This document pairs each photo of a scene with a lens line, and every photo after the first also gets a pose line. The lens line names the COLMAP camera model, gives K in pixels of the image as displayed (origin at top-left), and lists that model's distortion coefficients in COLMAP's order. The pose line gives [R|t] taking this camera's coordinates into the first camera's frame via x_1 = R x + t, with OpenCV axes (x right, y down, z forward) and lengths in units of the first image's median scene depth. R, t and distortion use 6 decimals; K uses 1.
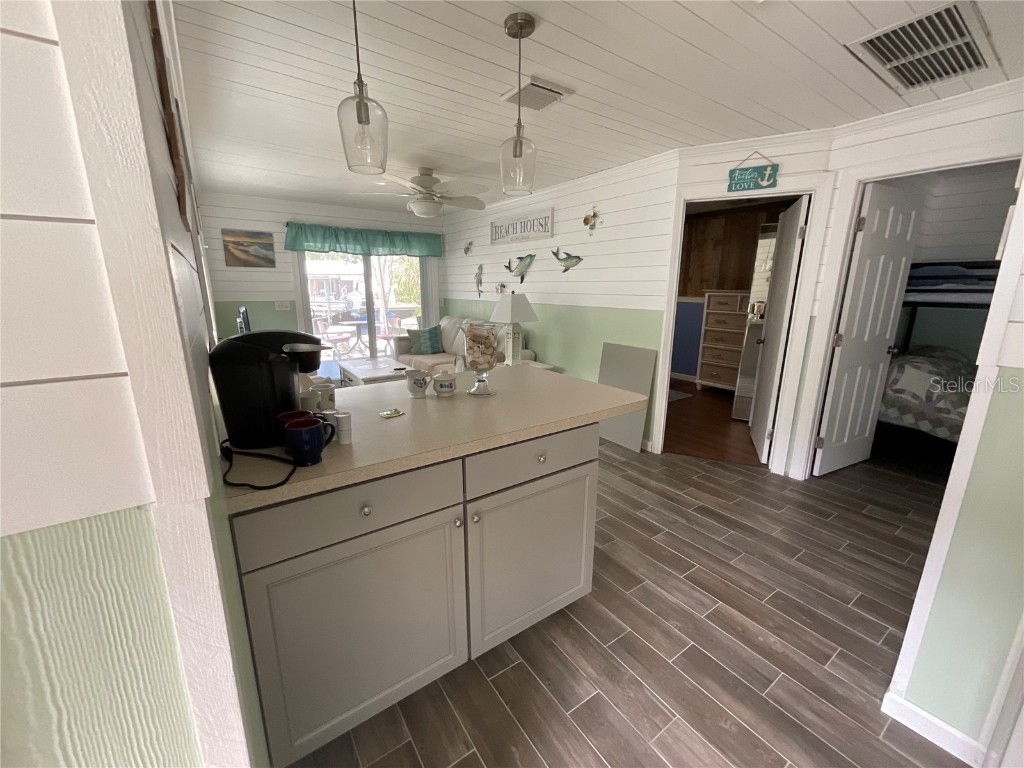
lens RADIAL K [[415.8, 0, 510.6], [0, 415.8, 380.1], [0, 0, 1]] dist [-0.003983, 0.000134]
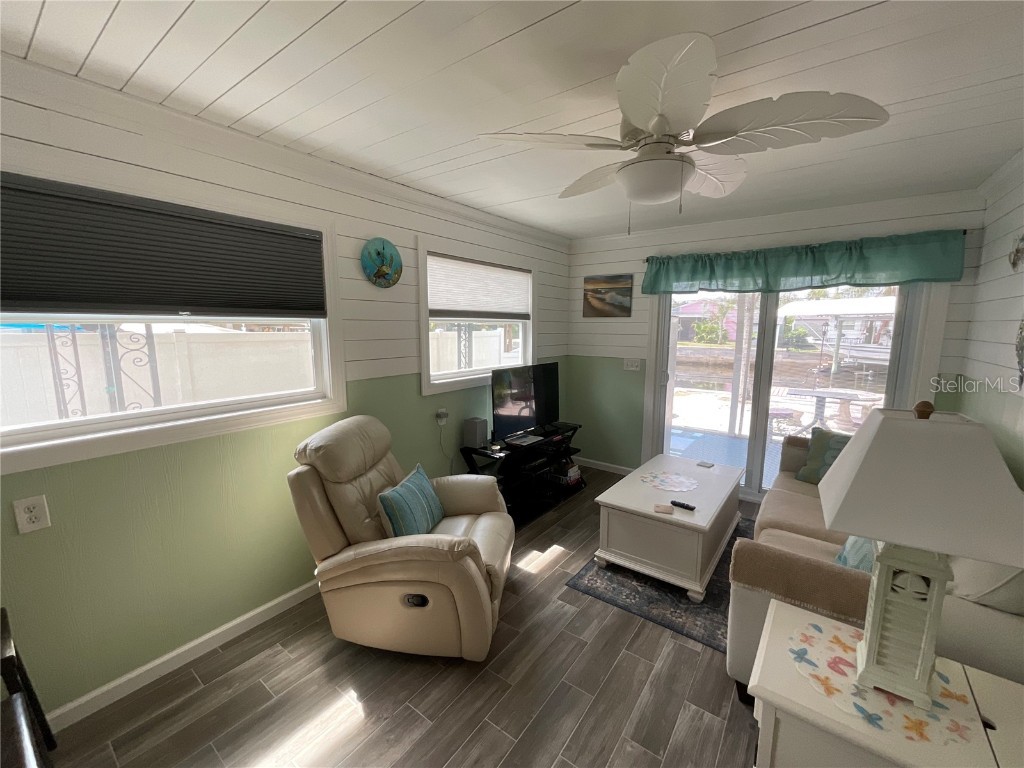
lens RADIAL K [[415.8, 0, 515.4], [0, 415.8, 386.4], [0, 0, 1]] dist [-0.003983, 0.000134]
pose [[0.328047, 0.136968, -0.934679, 0.124795], [-0.210314, 0.975189, 0.069090, -0.149776], [0.920952, 0.173912, 0.348715, 0.540987]]
